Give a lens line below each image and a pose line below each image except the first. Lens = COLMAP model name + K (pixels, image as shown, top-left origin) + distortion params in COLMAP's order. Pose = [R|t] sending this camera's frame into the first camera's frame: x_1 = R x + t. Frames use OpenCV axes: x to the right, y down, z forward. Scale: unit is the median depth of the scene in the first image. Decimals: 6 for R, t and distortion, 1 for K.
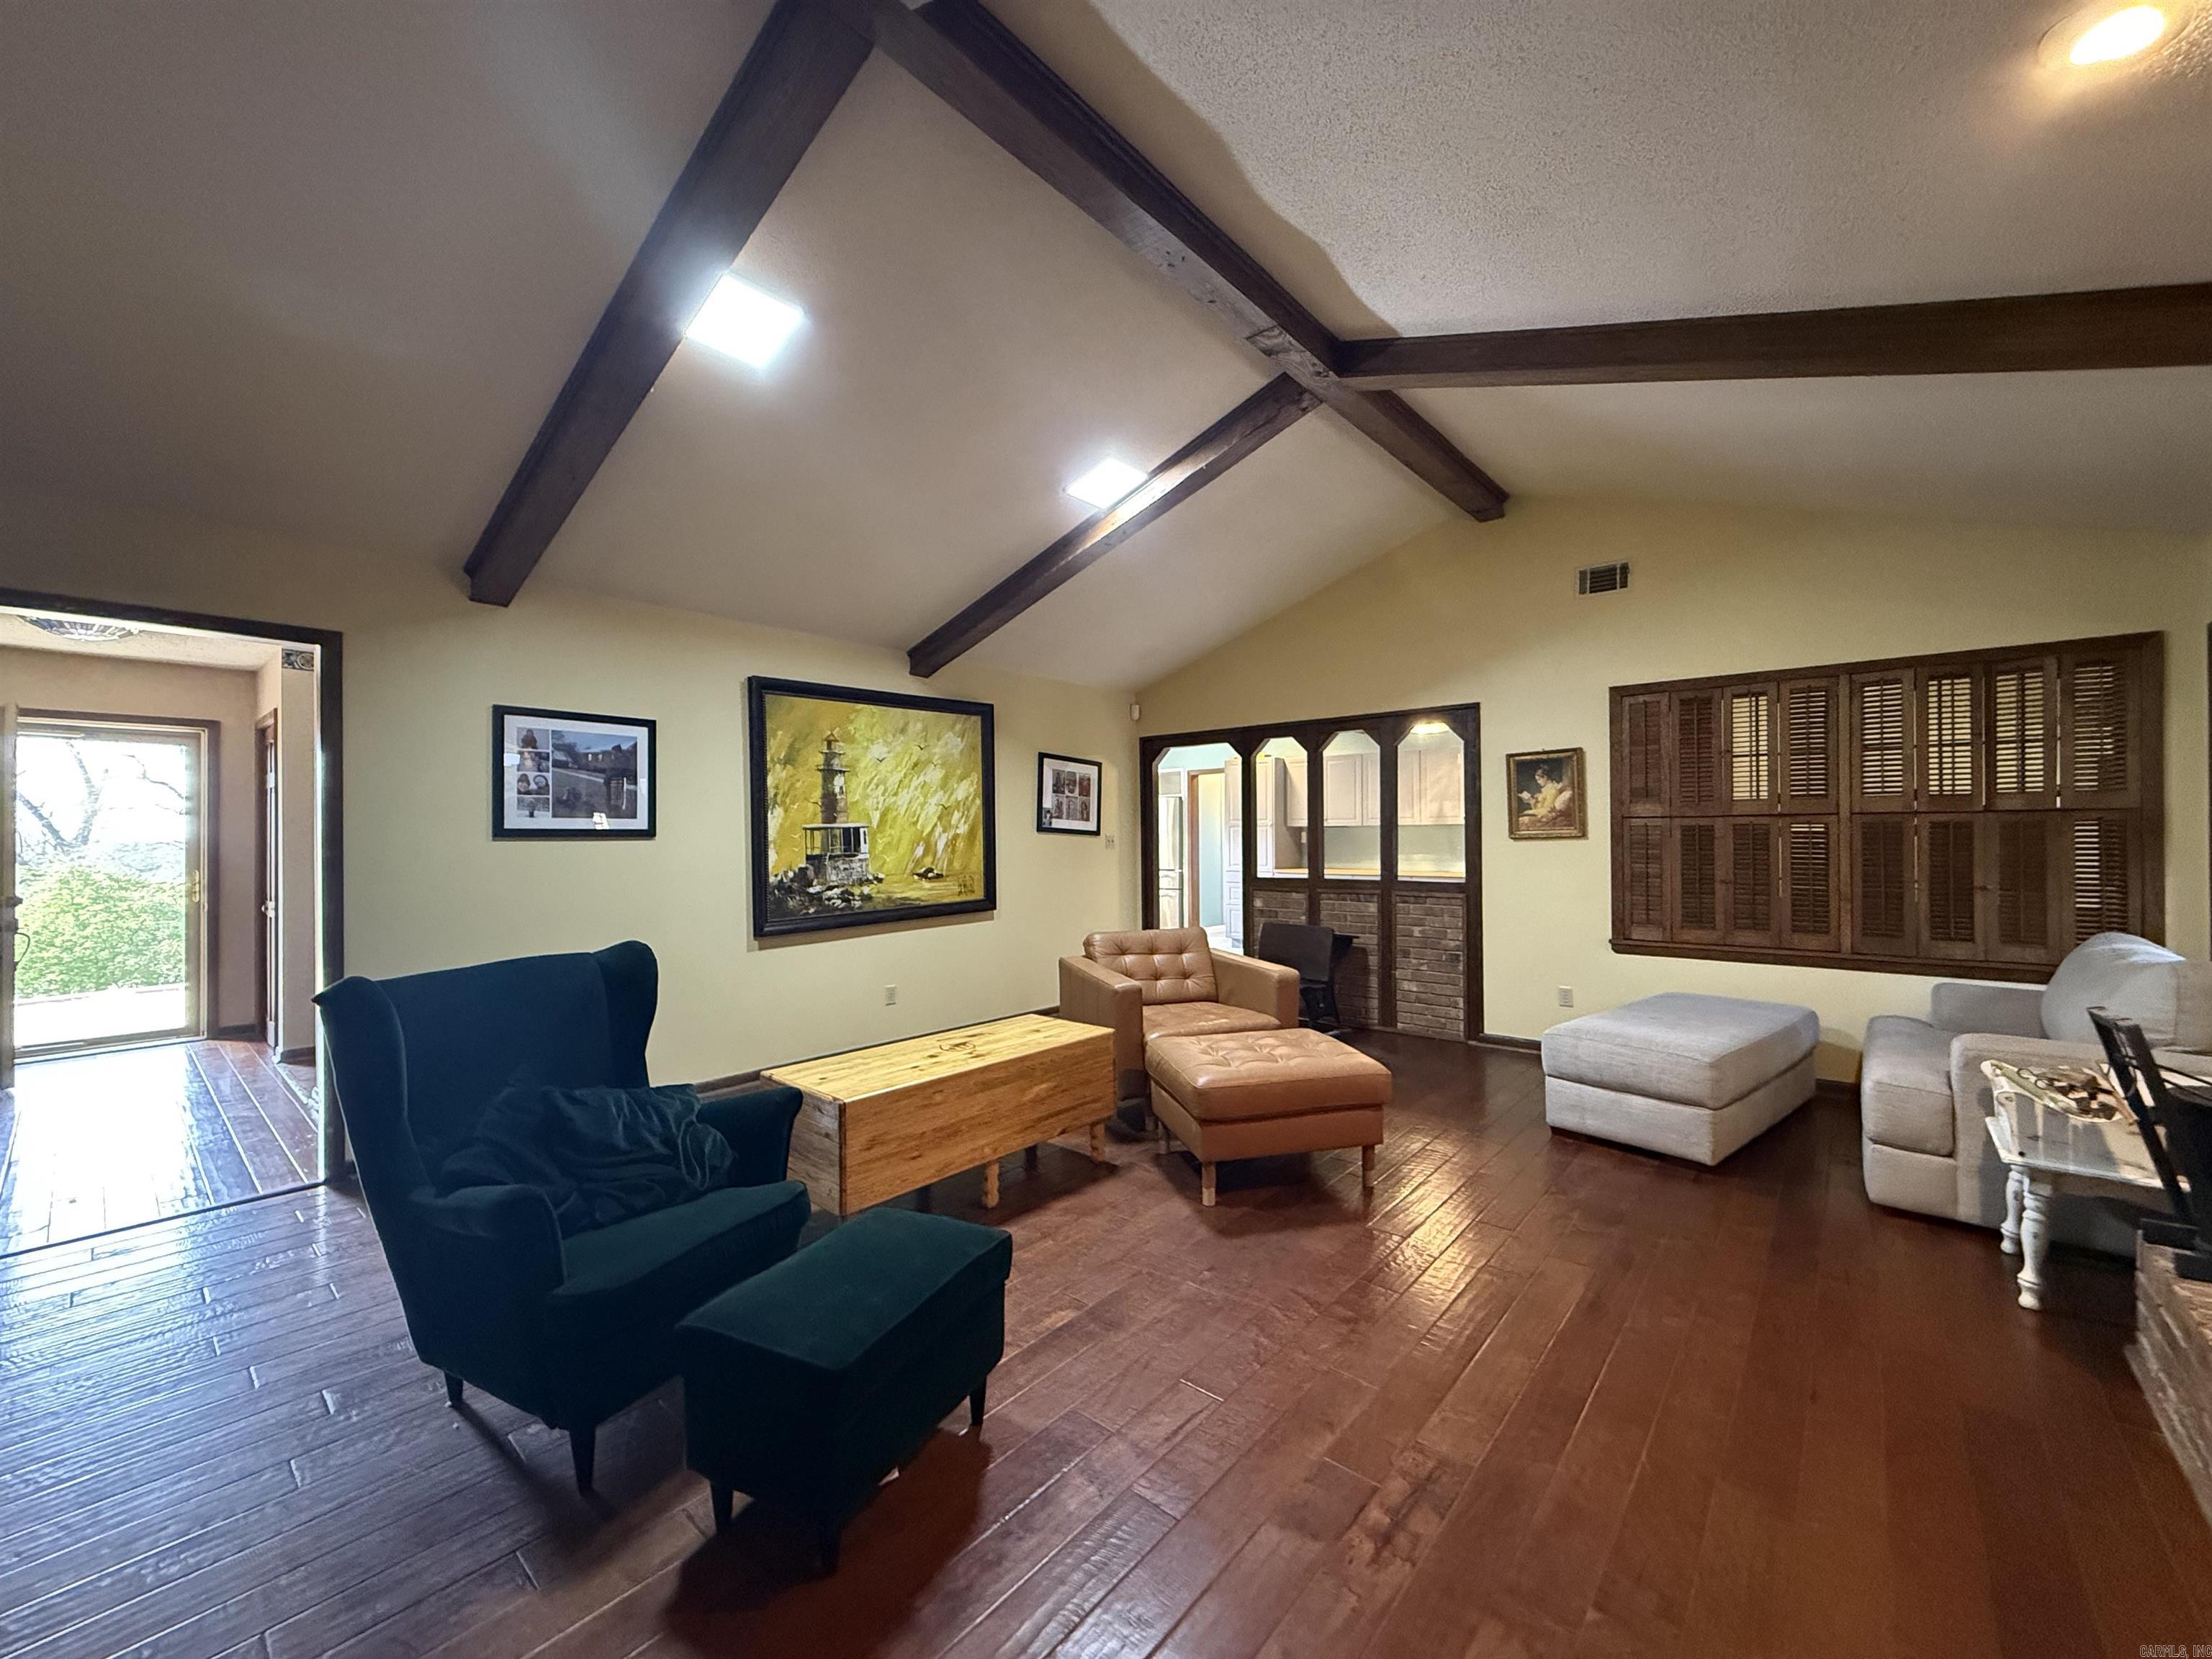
lens RADIAL K [[882.6, 0, 1106.0], [0, 882.6, 829.5], [0, 0, 1]] dist [-0.000012, 0.000016]
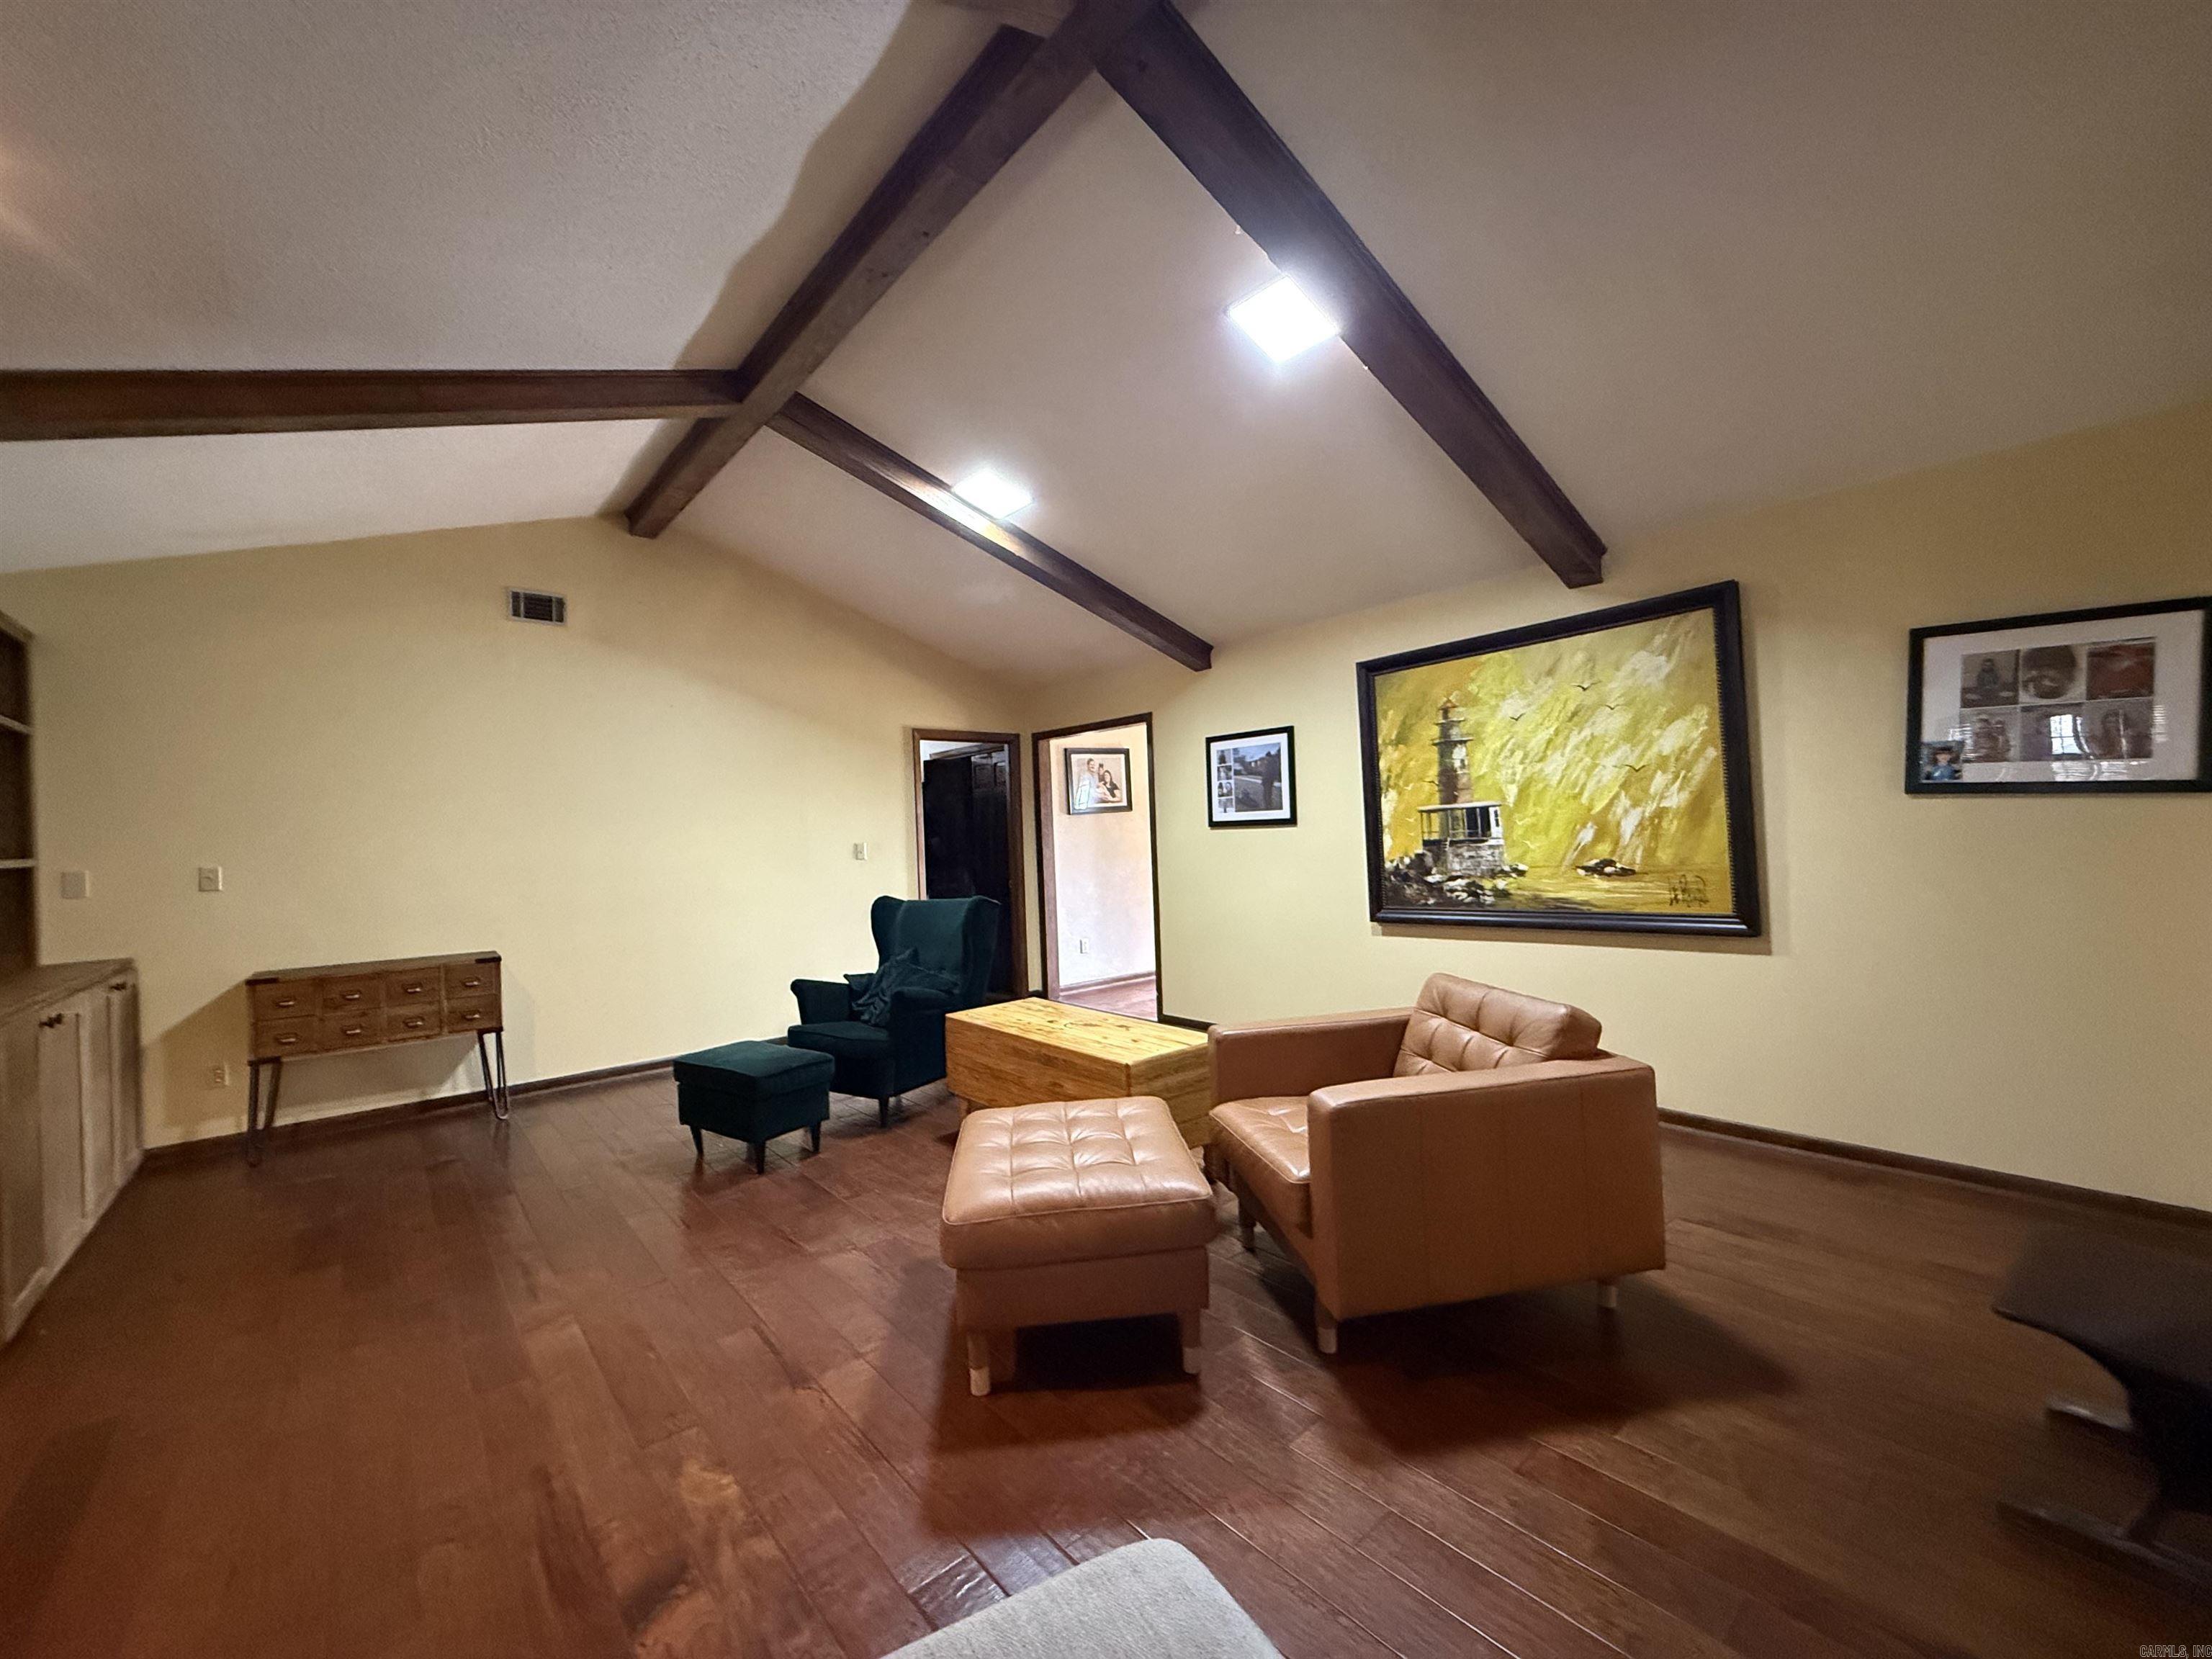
lens RADIAL K [[882.6, 0, 1106.0], [0, 882.6, 829.5], [0, 0, 1]] dist [-0.000012, 0.000016]
pose [[-0.154297, 0.010153, -0.987972, 0.596895], [0.046422, 0.998917, 0.003015, 0.000011], [0.986933, -0.045399, -0.154601, 0.798596]]
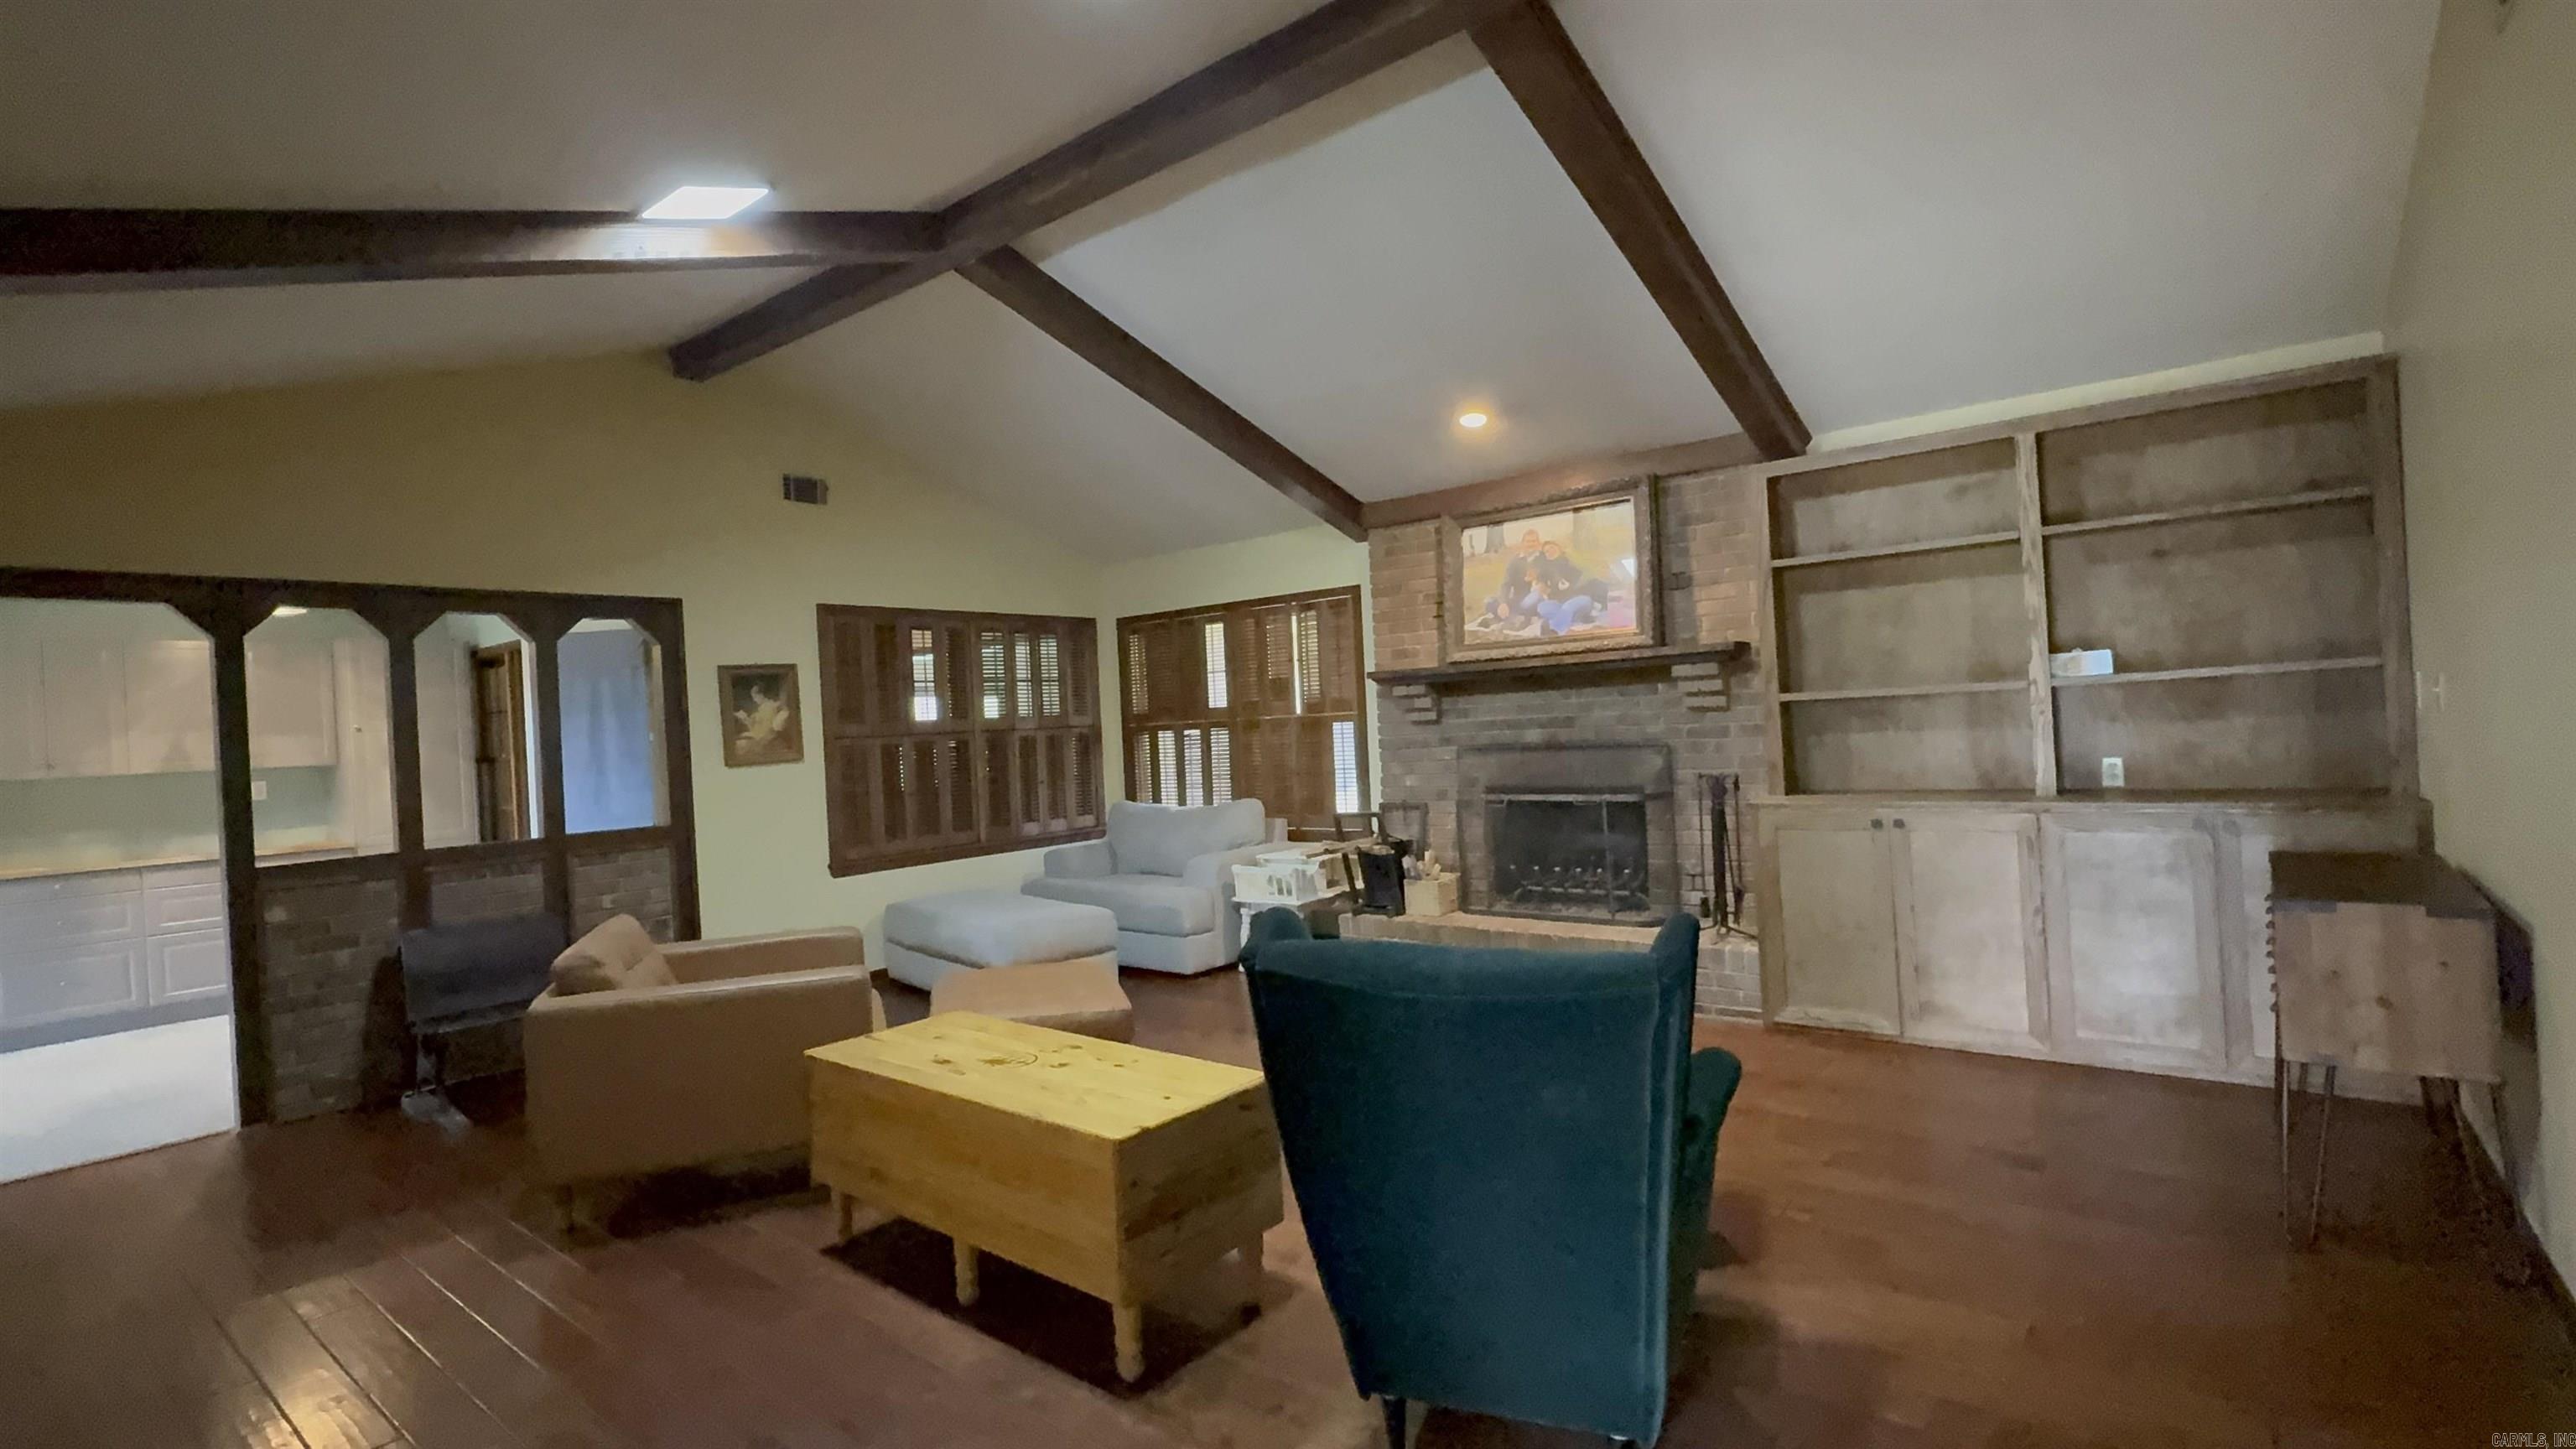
lens RADIAL K [[1164.3, 0, 1288.0], [0, 1164.3, 724.5], [0, 0, 1]] dist [0.002138, 0.000587]
pose [[-0.046961, 0.008963, 0.998857, -0.703813], [0.046281, 0.998905, -0.006788, 0.003294], [-0.997824, 0.045909, -0.047324, 0.536436]]
